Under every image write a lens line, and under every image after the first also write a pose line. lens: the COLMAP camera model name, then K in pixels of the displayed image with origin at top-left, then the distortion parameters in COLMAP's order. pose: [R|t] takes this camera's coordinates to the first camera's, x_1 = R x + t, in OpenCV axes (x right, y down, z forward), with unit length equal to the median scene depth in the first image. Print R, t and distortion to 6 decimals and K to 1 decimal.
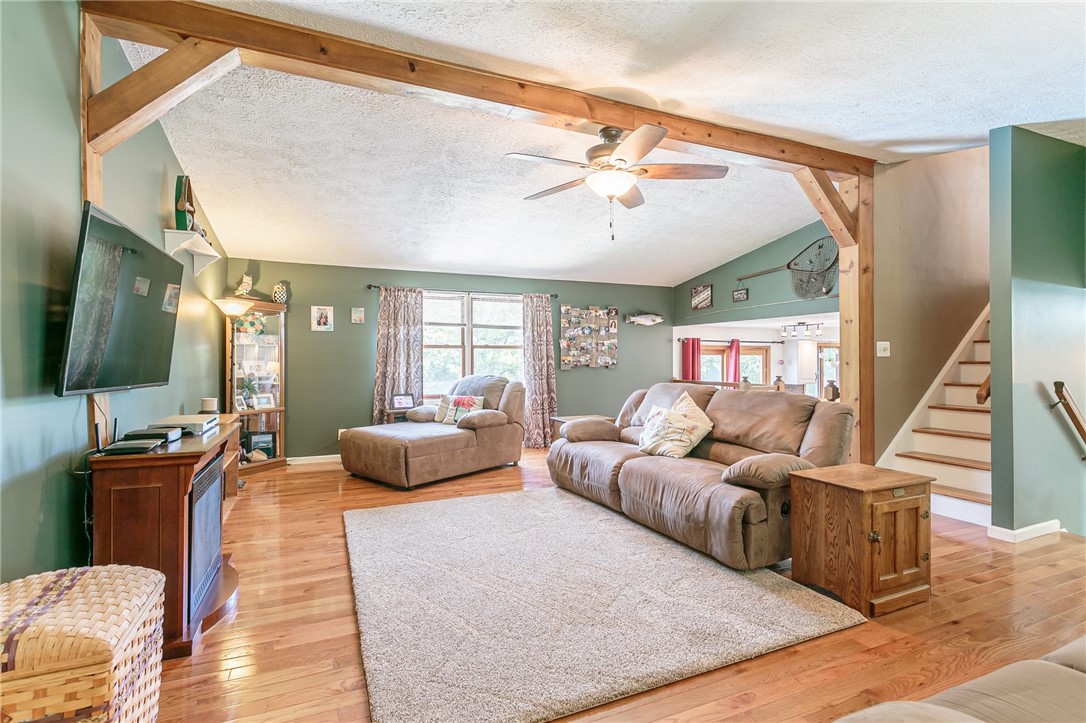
lens RADIAL K [[515.2, 0, 543.1], [0, 515.2, 359.7], [0, 0, 1]] dist [0.000968, 0.001799]
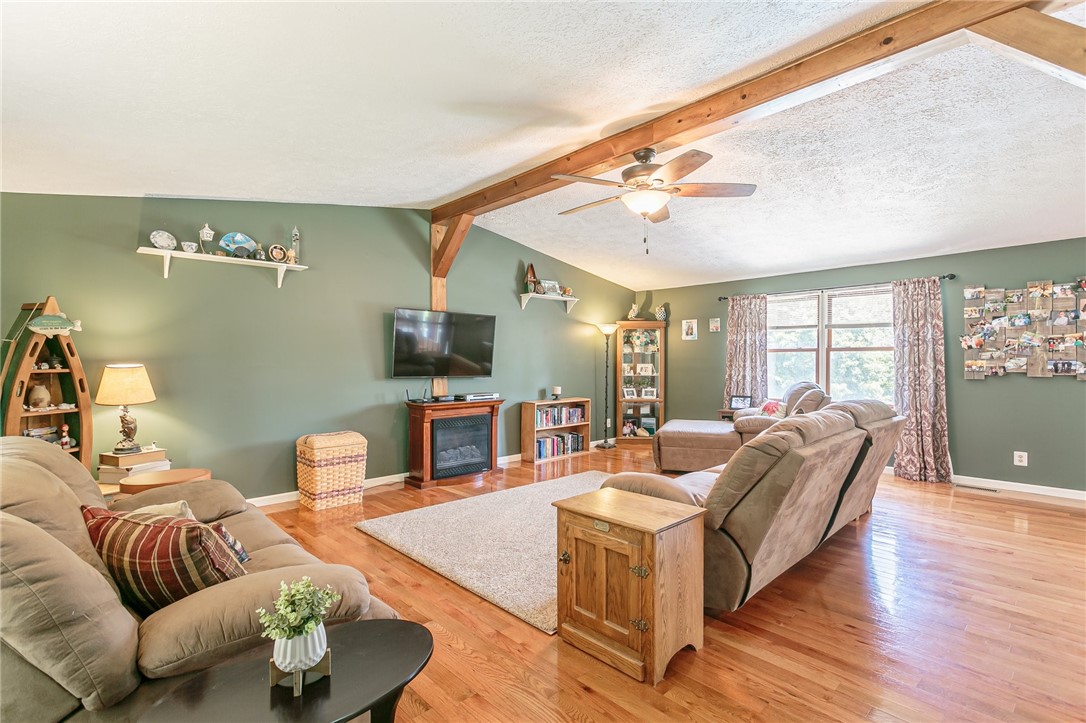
lens RADIAL K [[515.2, 0, 537.9], [0, 515.2, 364.0], [0, 0, 1]] dist [0.000968, 0.001799]
pose [[0.326973, 0.007684, -0.945002, 0.556974], [0.002017, 0.999959, 0.008829, -0.009401], [0.945031, -0.004792, 0.326944, 0.233336]]
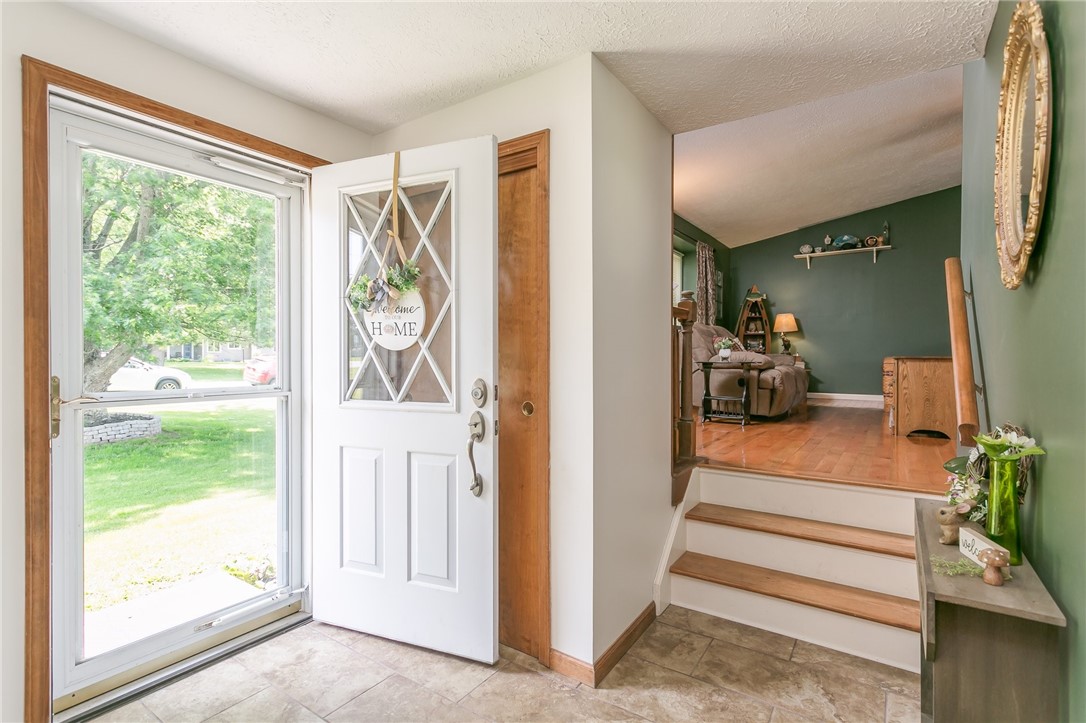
lens RADIAL K [[515.2, 0, 544.3], [0, 515.2, 358.0], [0, 0, 1]] dist [0.000968, 0.001799]
pose [[-0.845523, 0.005943, -0.533906, 0.950273], [0.003219, 0.999977, 0.006034, 0.083724], [0.533929, 0.003383, -0.845523, 0.671888]]
